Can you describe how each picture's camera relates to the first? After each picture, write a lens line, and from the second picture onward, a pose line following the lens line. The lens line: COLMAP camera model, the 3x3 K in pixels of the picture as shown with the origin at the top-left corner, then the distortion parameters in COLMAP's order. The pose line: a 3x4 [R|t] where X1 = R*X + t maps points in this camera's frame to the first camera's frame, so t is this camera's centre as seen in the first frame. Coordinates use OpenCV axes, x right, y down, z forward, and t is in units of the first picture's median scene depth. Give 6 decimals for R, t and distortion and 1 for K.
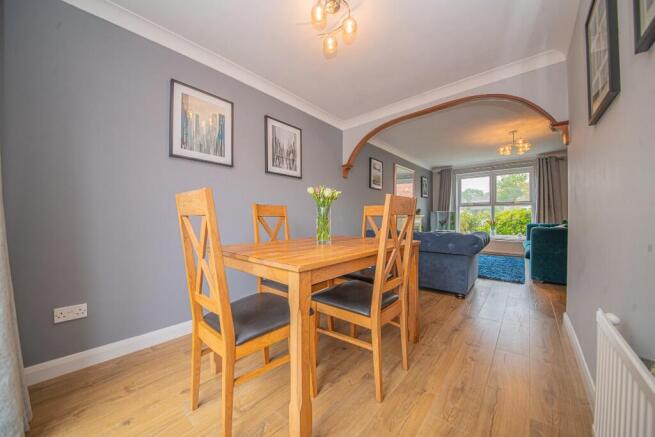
lens RADIAL K [[230.9, 0, 327.5], [0, 230.9, 218.5], [0, 0, 1]] dist [-0.009013, -0.000084]
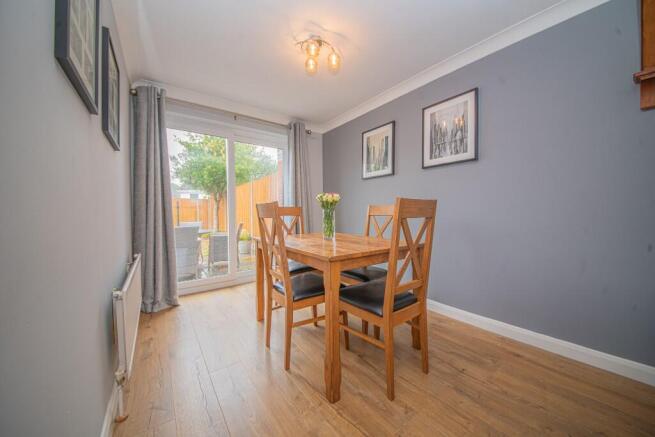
lens RADIAL K [[230.9, 0, 327.5], [0, 230.9, 218.5], [0, 0, 1]] dist [-0.009013, -0.000084]
pose [[-0.195750, -0.002787, -0.980650, 0.697381], [-0.008136, 0.999966, -0.001218, 0.006409], [0.980620, 0.007741, -0.195766, 0.765142]]
